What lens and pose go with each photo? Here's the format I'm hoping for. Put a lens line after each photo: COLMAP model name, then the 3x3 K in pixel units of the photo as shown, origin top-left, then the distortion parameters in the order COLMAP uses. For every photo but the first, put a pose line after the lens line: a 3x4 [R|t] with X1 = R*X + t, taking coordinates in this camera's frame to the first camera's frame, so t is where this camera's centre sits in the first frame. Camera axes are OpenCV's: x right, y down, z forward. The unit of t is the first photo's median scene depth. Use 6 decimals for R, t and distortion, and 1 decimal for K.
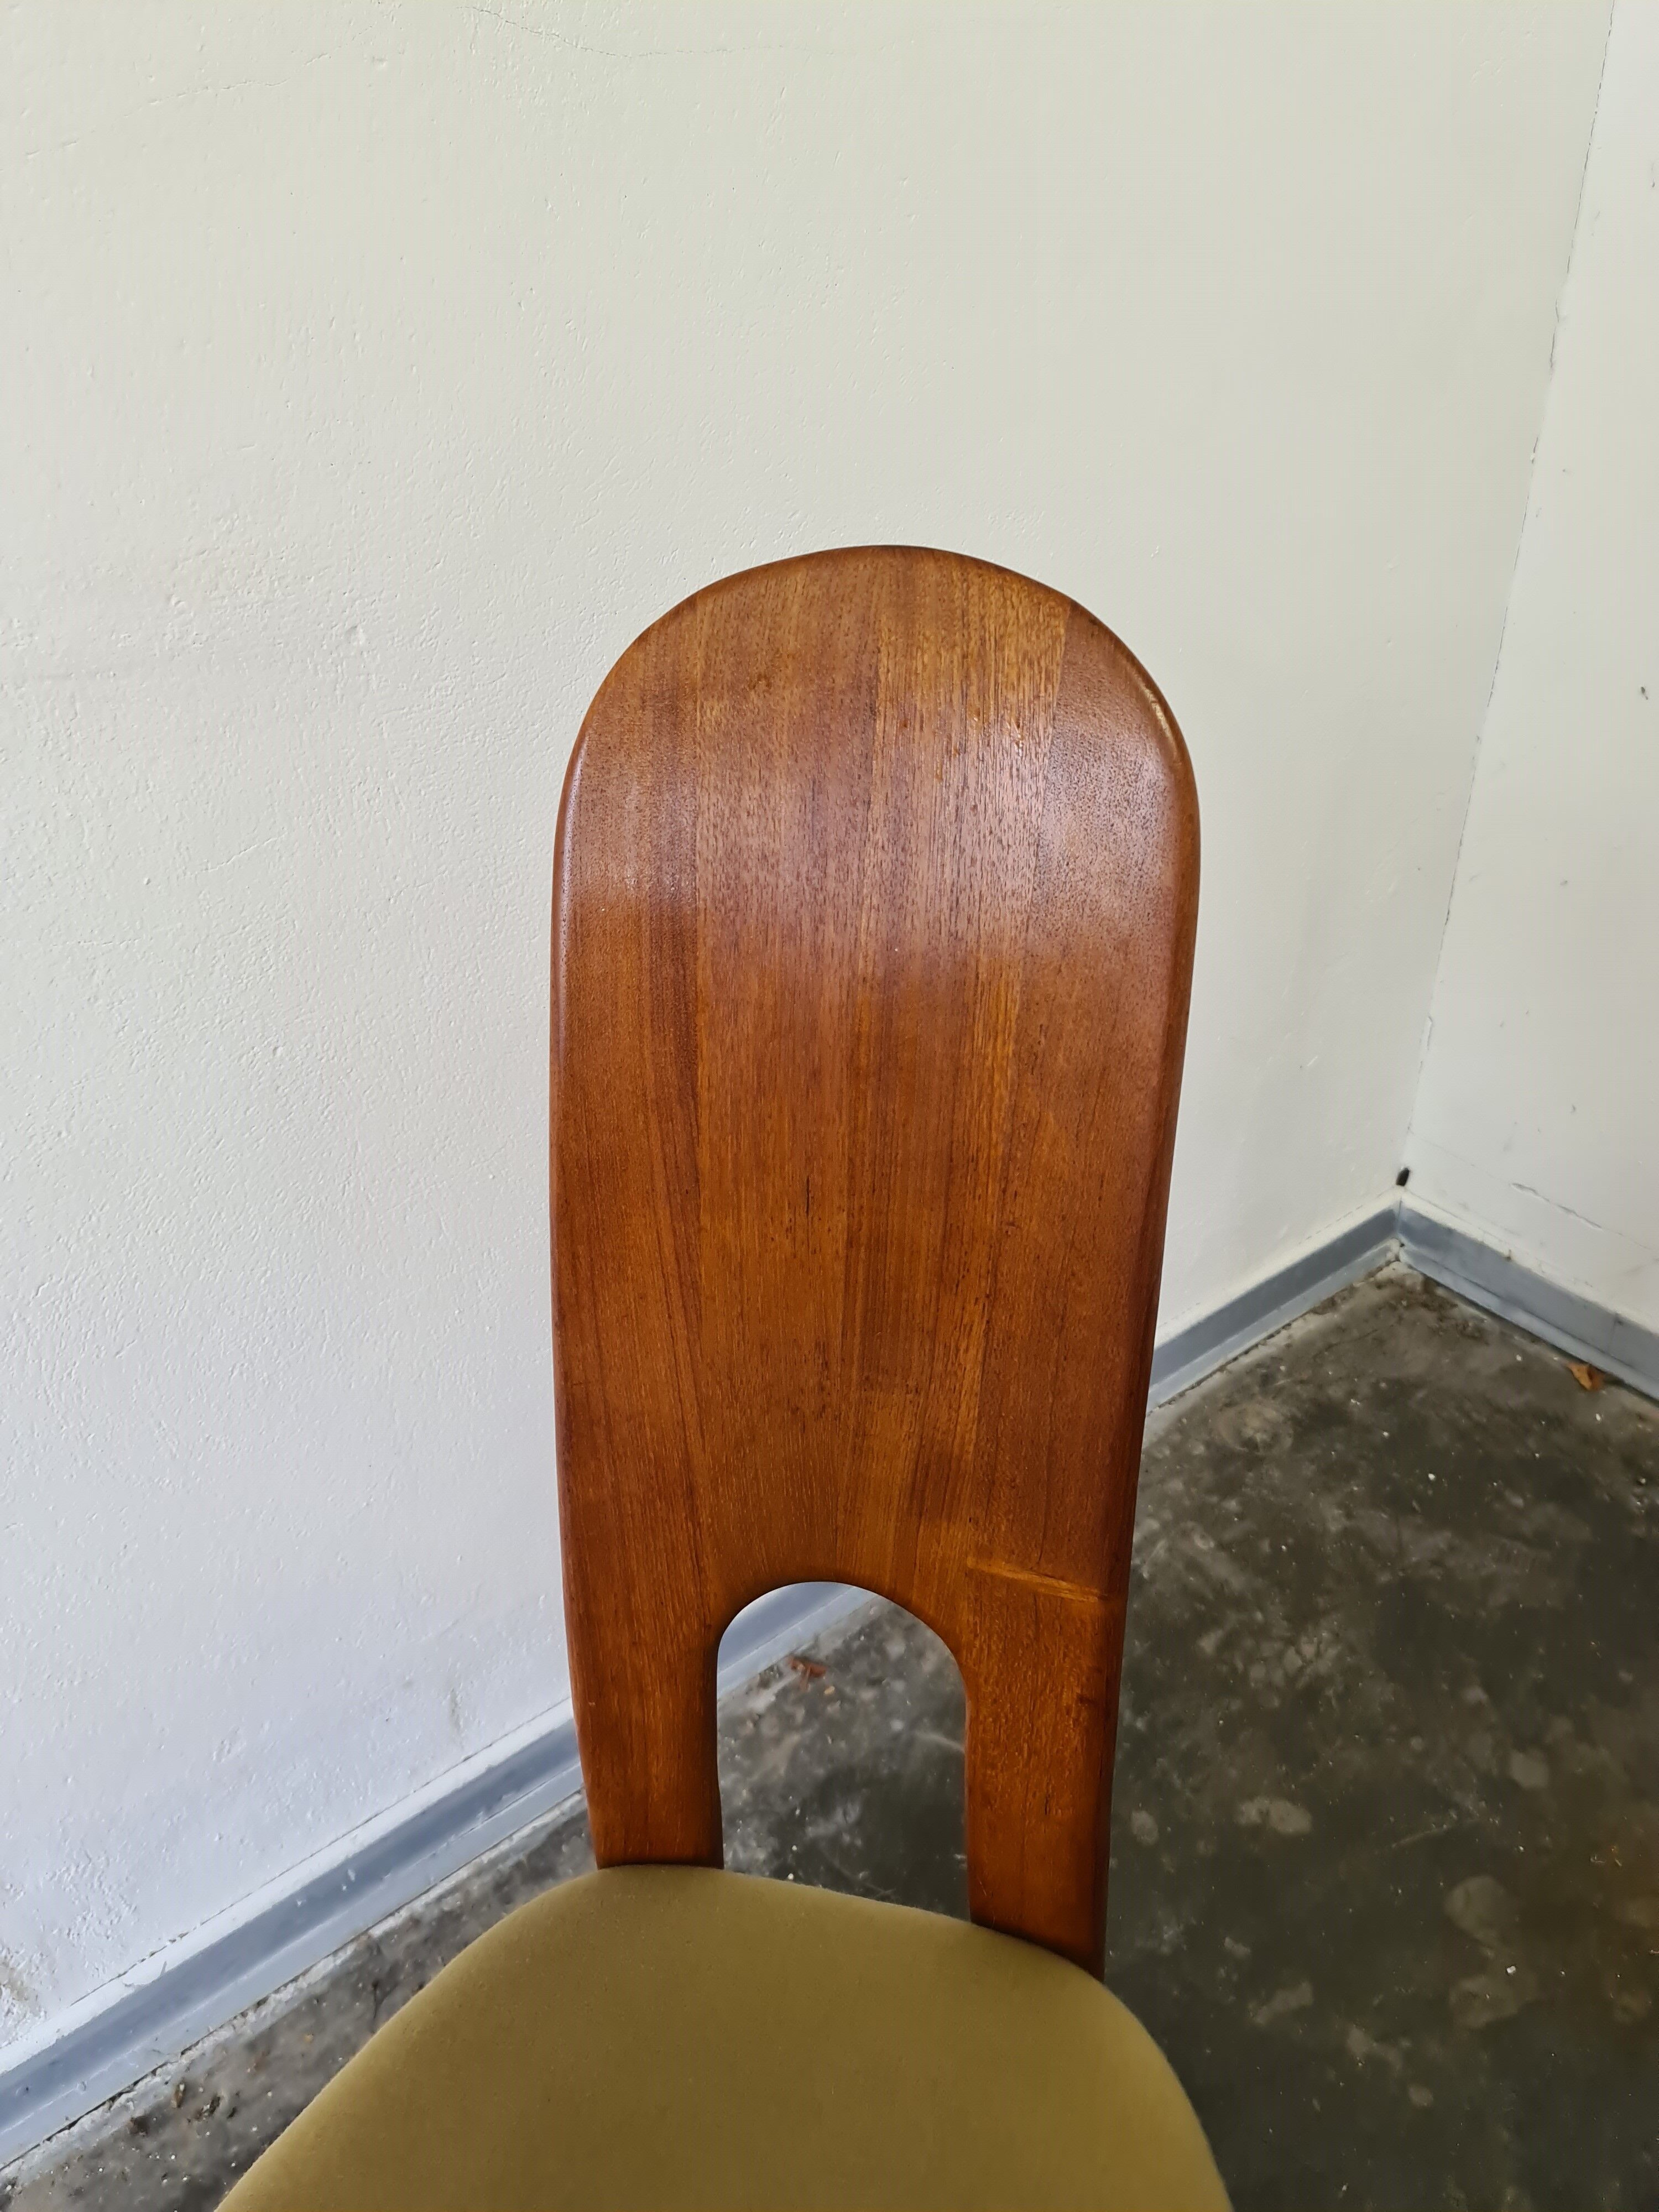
lens RADIAL K [[1604.7, 0, 829.5], [0, 1604.7, 1106.0], [0, 0, 1]] dist [0.034039, 0.005315]
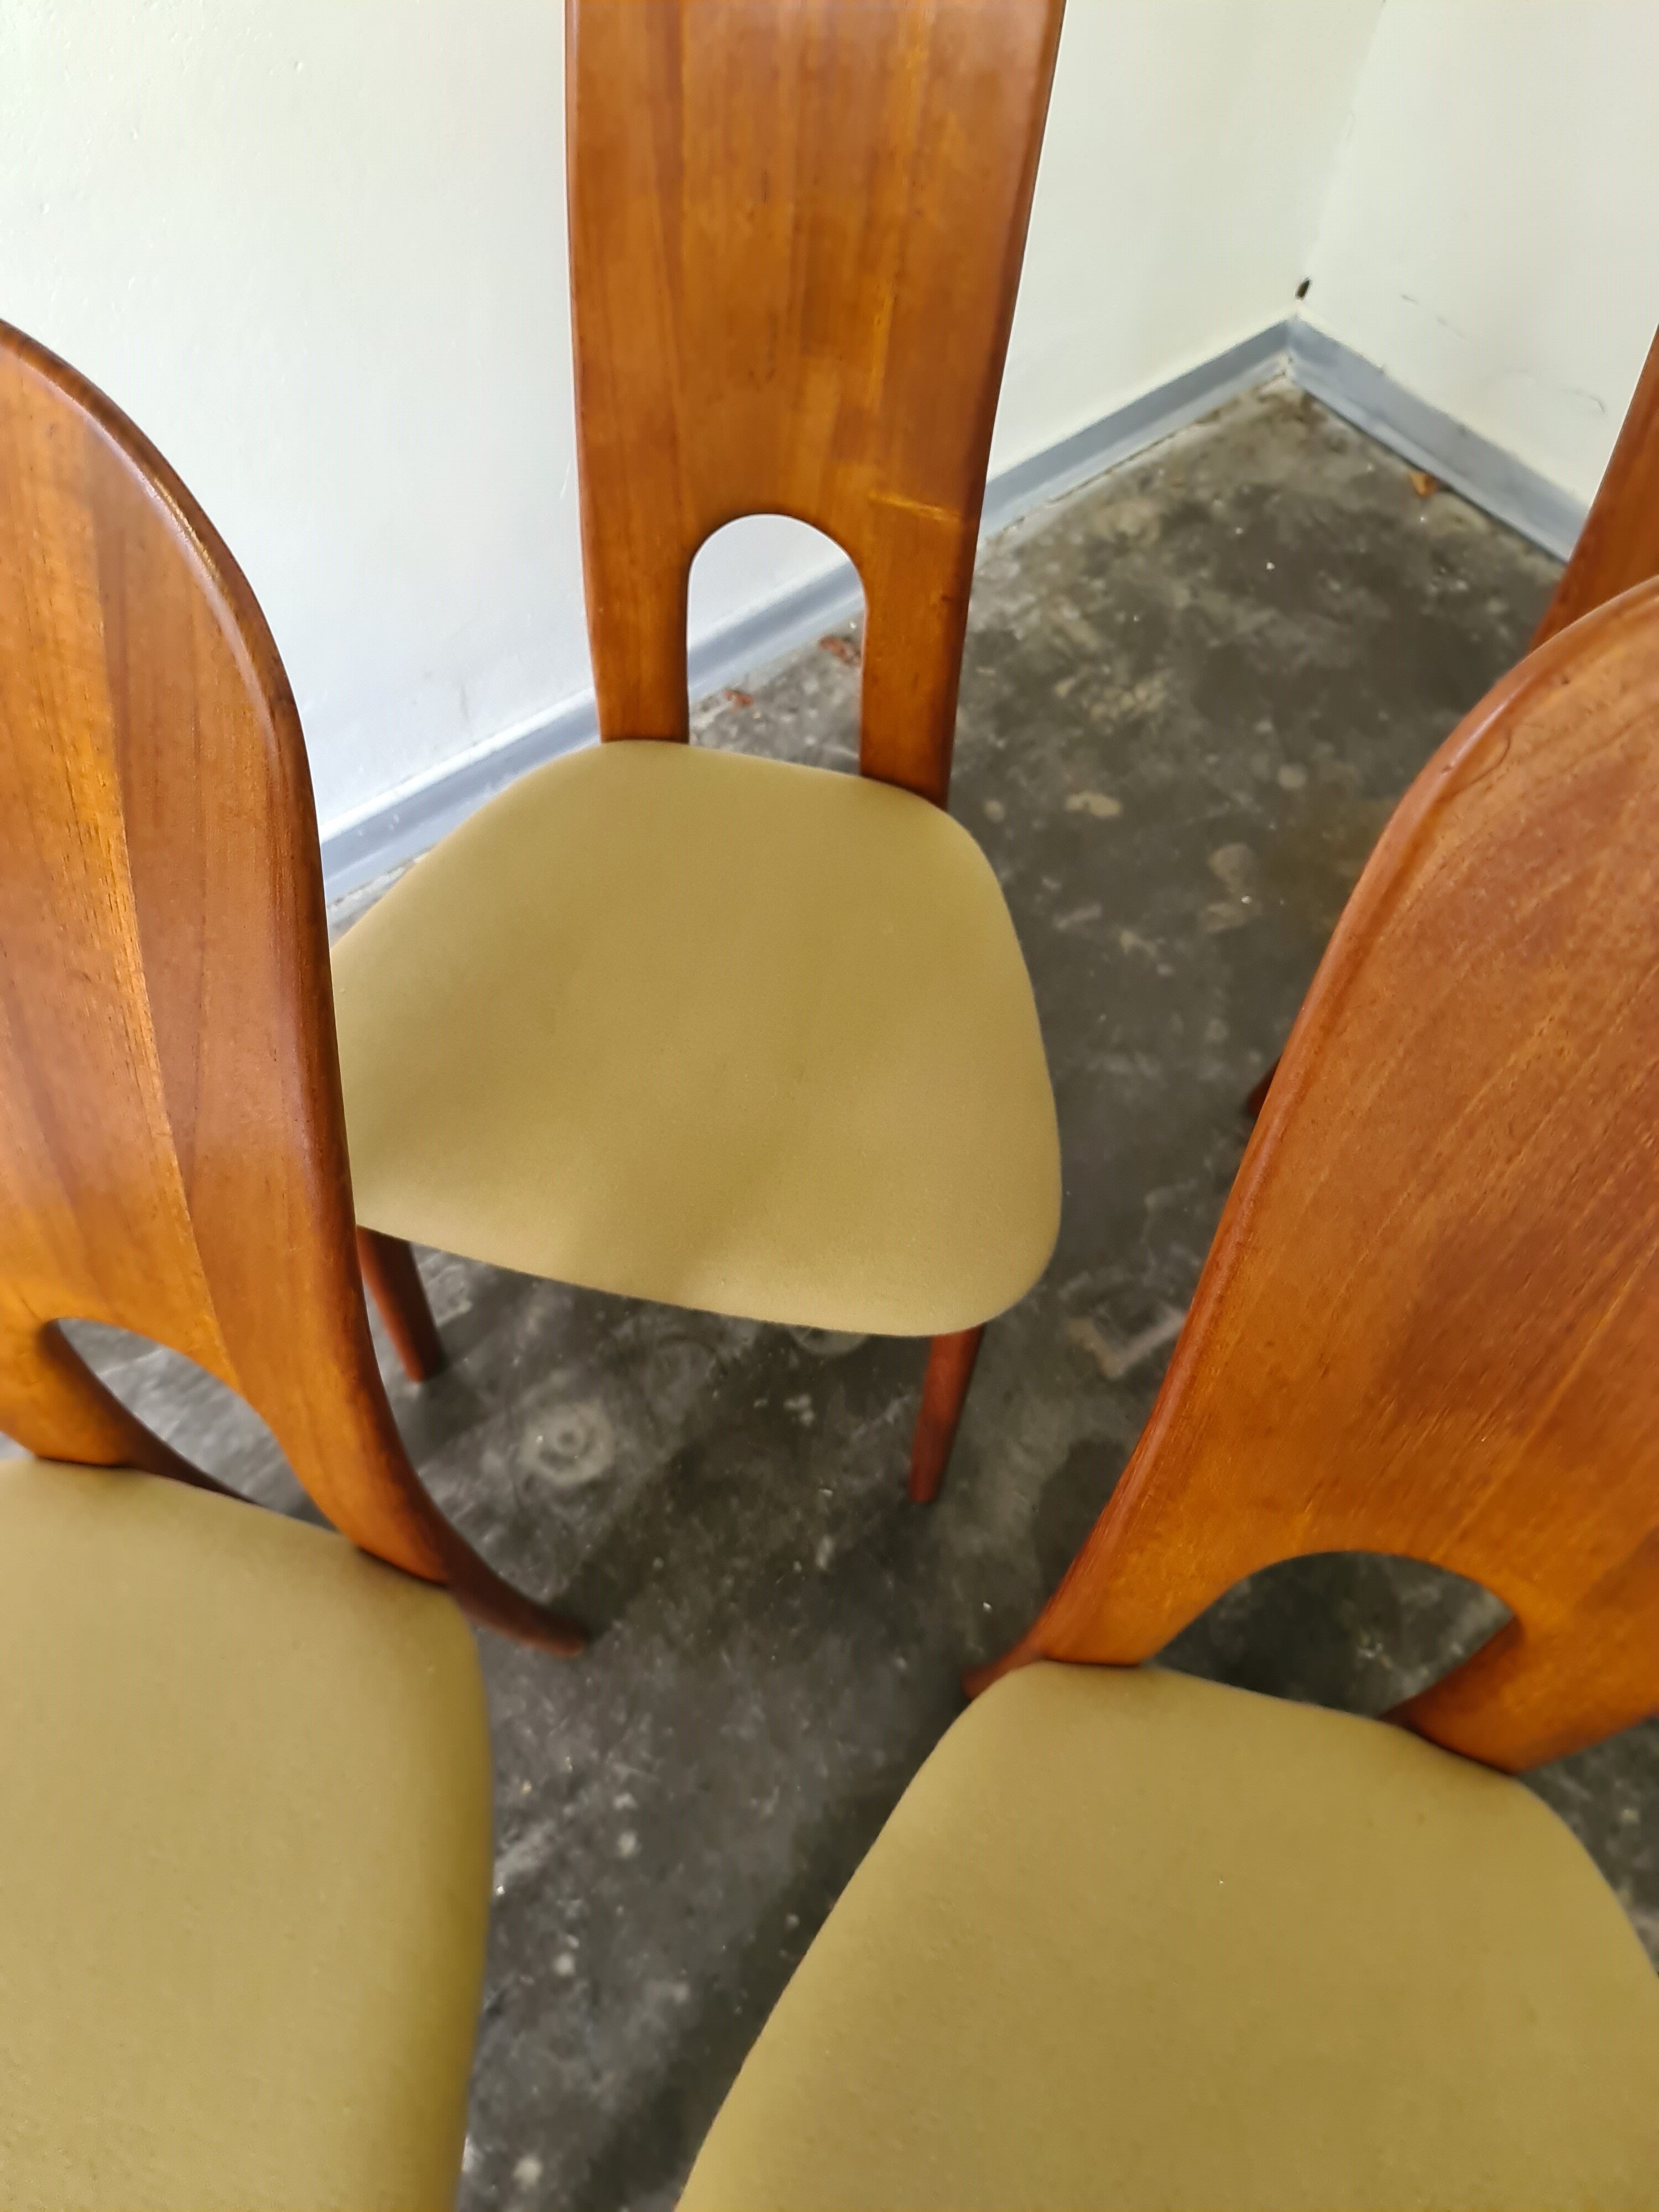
lens RADIAL K [[1593.1, 0, 802.9], [0, 1593.1, 1050.4], [0, 0, 1]] dist [0.047154, 0.001385]
pose [[0.998987, 0.017826, 0.041312, -0.010844], [-0.034246, 0.896761, 0.441189, 0.046692], [-0.029182, -0.442157, 0.896463, -0.221857]]
